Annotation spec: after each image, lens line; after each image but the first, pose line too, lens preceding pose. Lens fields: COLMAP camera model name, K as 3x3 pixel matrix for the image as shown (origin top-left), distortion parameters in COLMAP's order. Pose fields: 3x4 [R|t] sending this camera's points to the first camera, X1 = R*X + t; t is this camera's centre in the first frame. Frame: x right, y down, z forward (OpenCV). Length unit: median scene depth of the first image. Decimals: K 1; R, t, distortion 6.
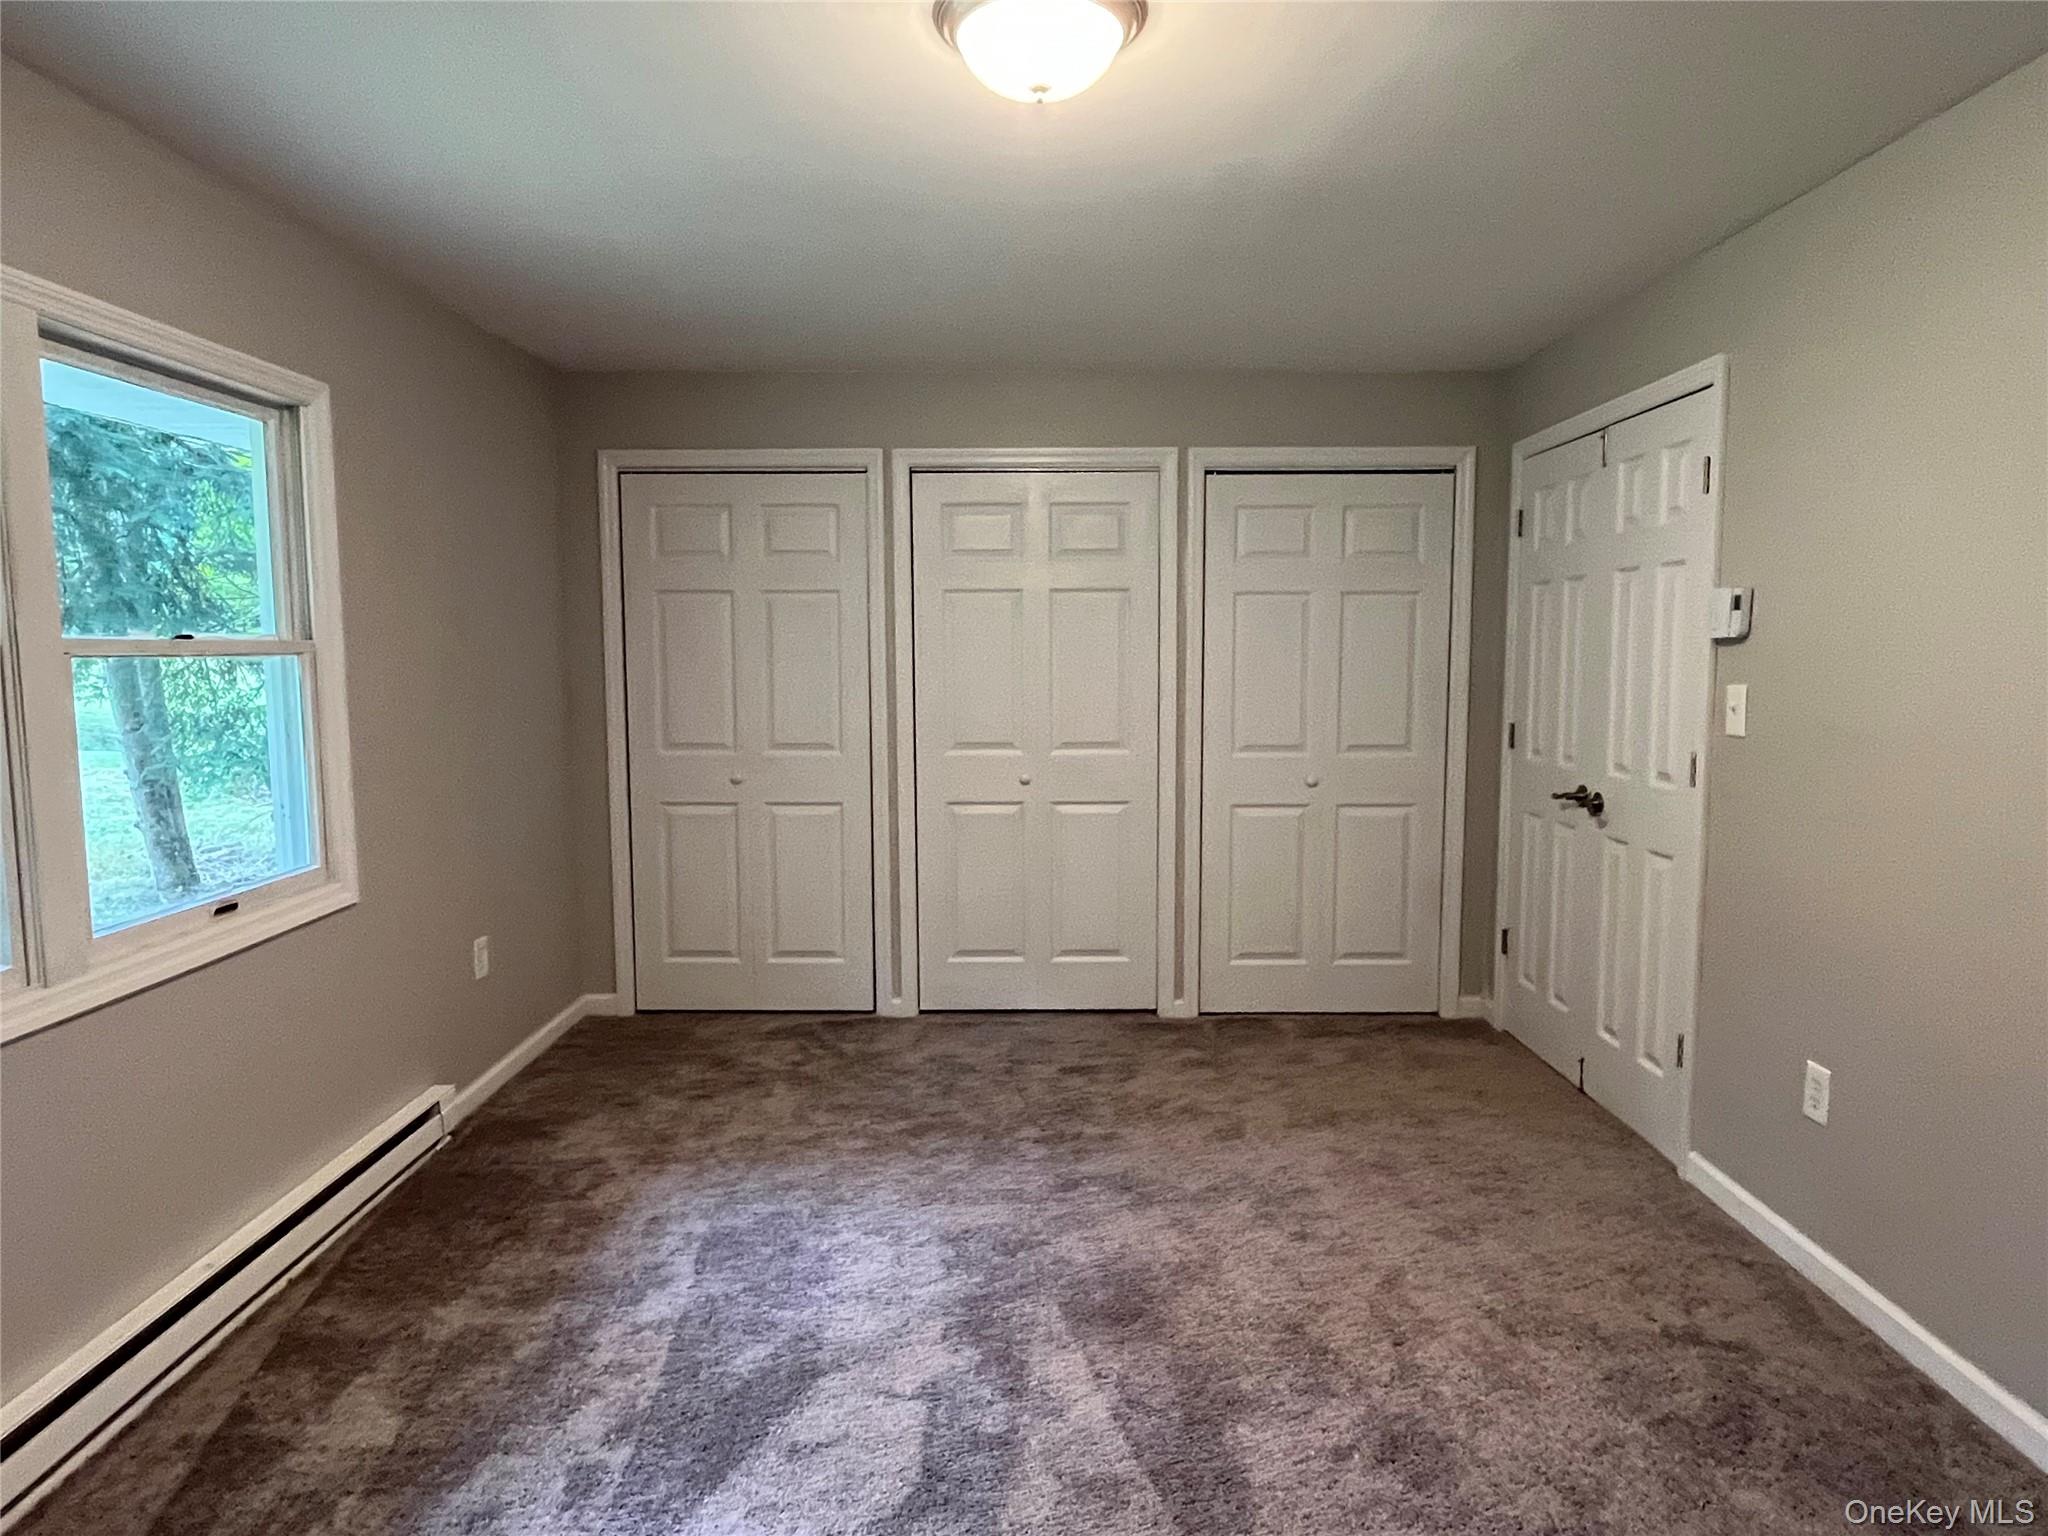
lens RADIAL K [[1211.0, 0, 1024.0], [0, 1211.0, 768.0], [0, 0, 1]] dist [0.000320, 0.000145]
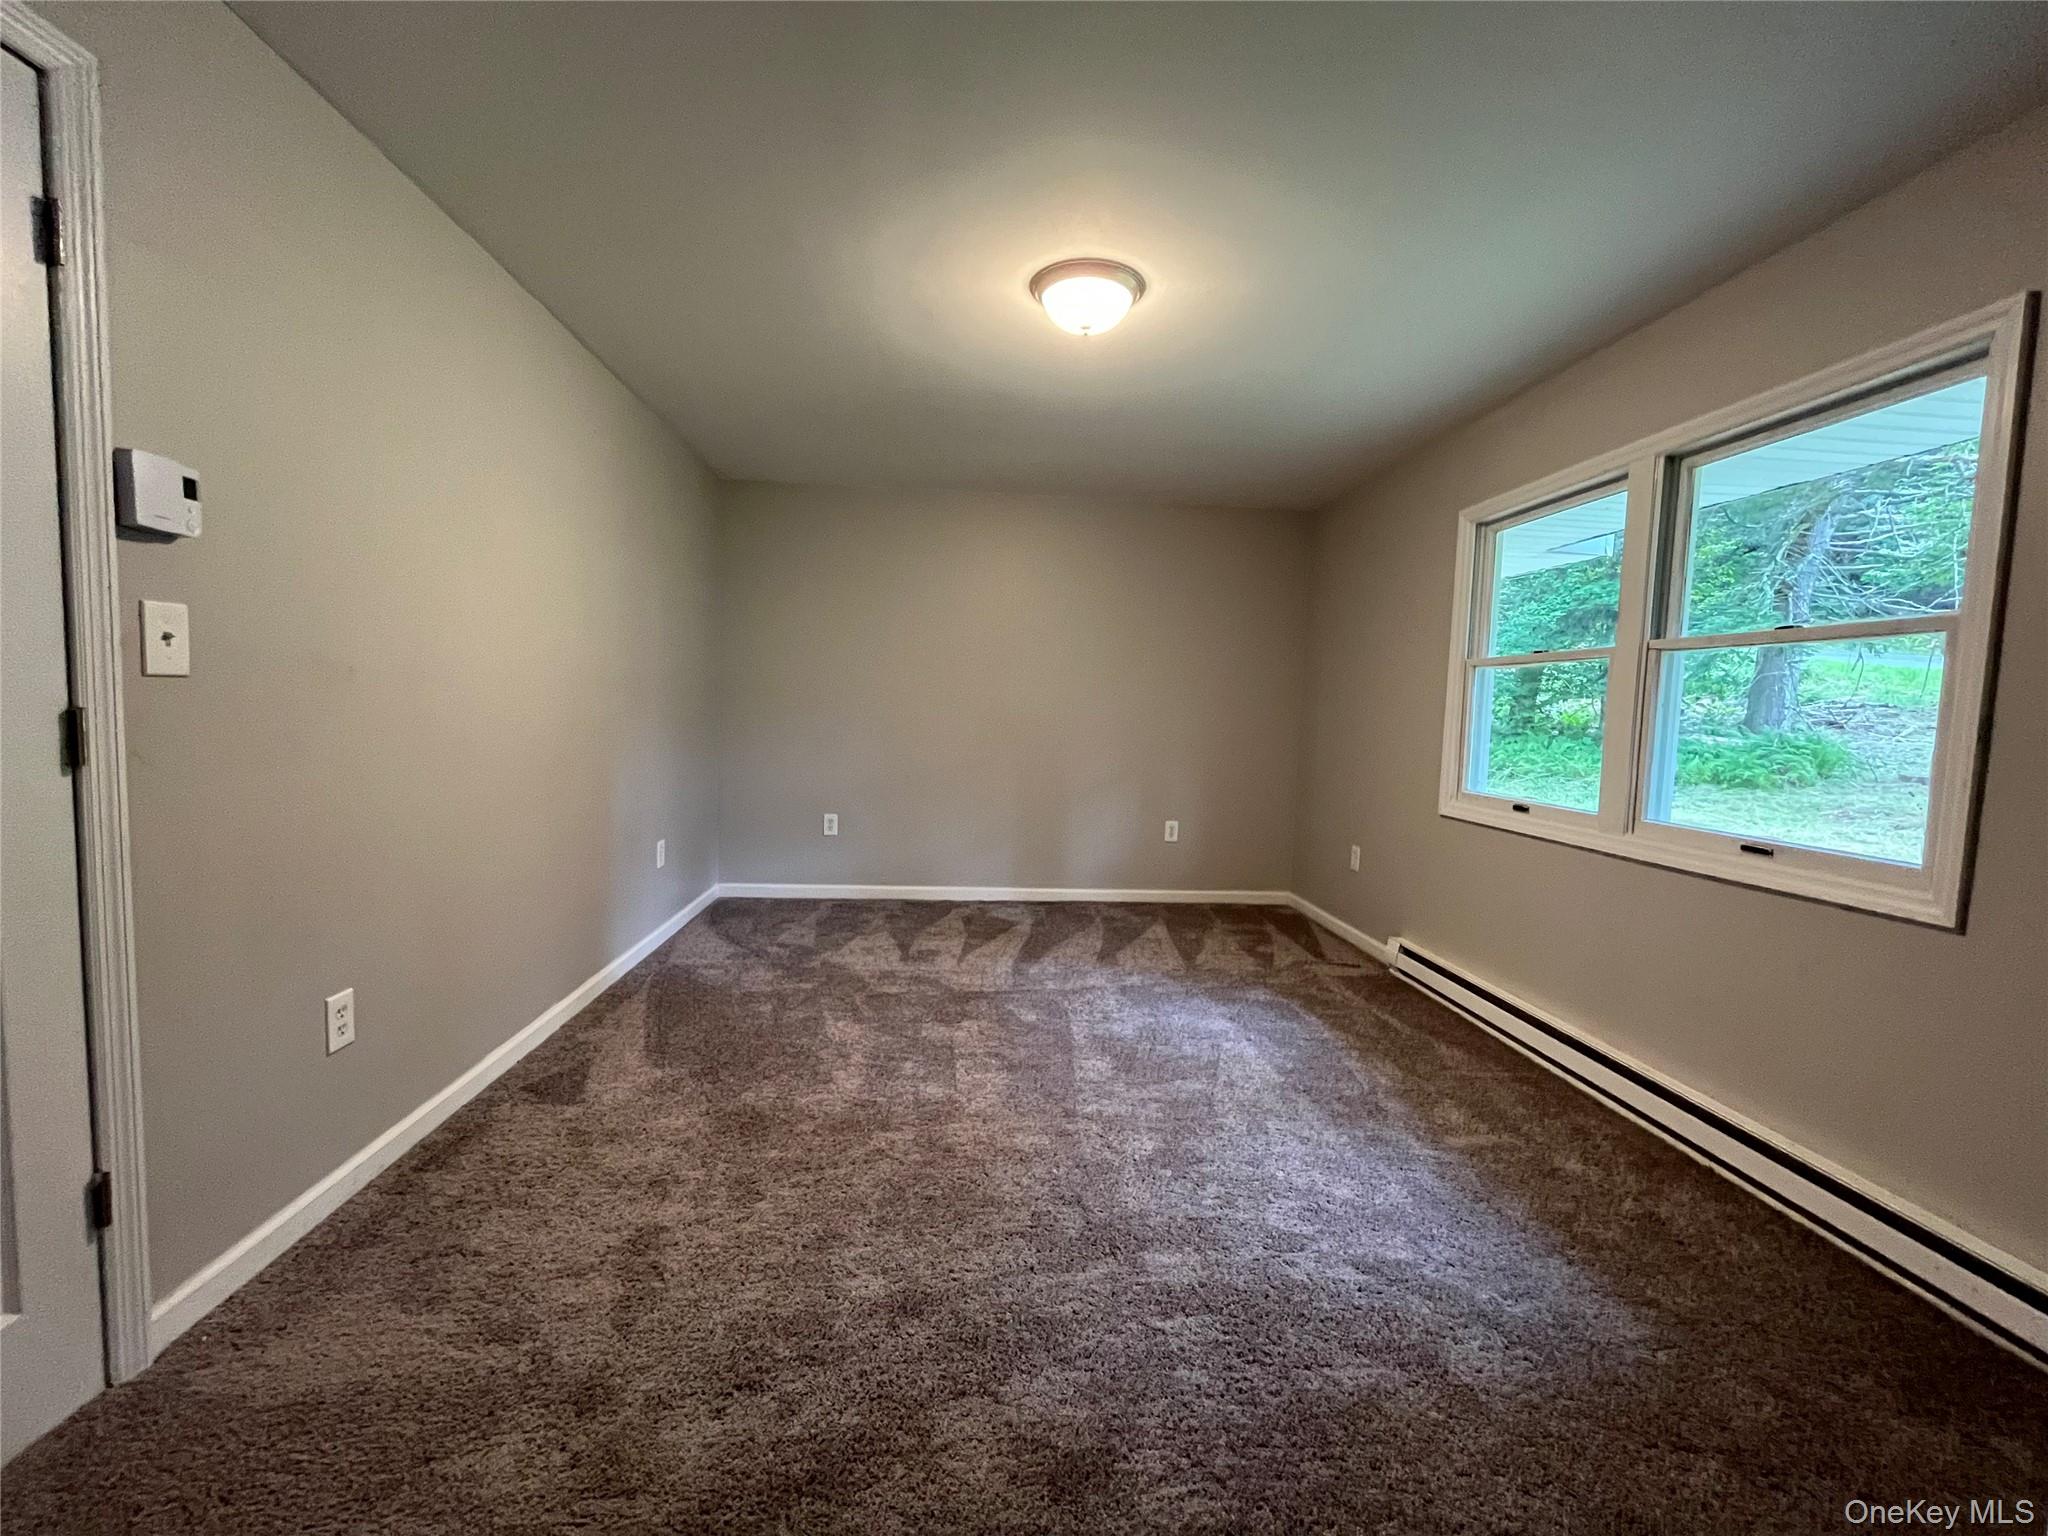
lens RADIAL K [[824.2, 0, 1024.0], [0, 824.2, 768.0], [0, 0, 1]] dist [-0.000011, 0.000005]
pose [[-0.994754, -0.016305, -0.100993, 0.153491], [-0.033135, 0.985350, 0.167294, -0.077940], [0.096785, 0.169762, -0.980721, 1.705895]]
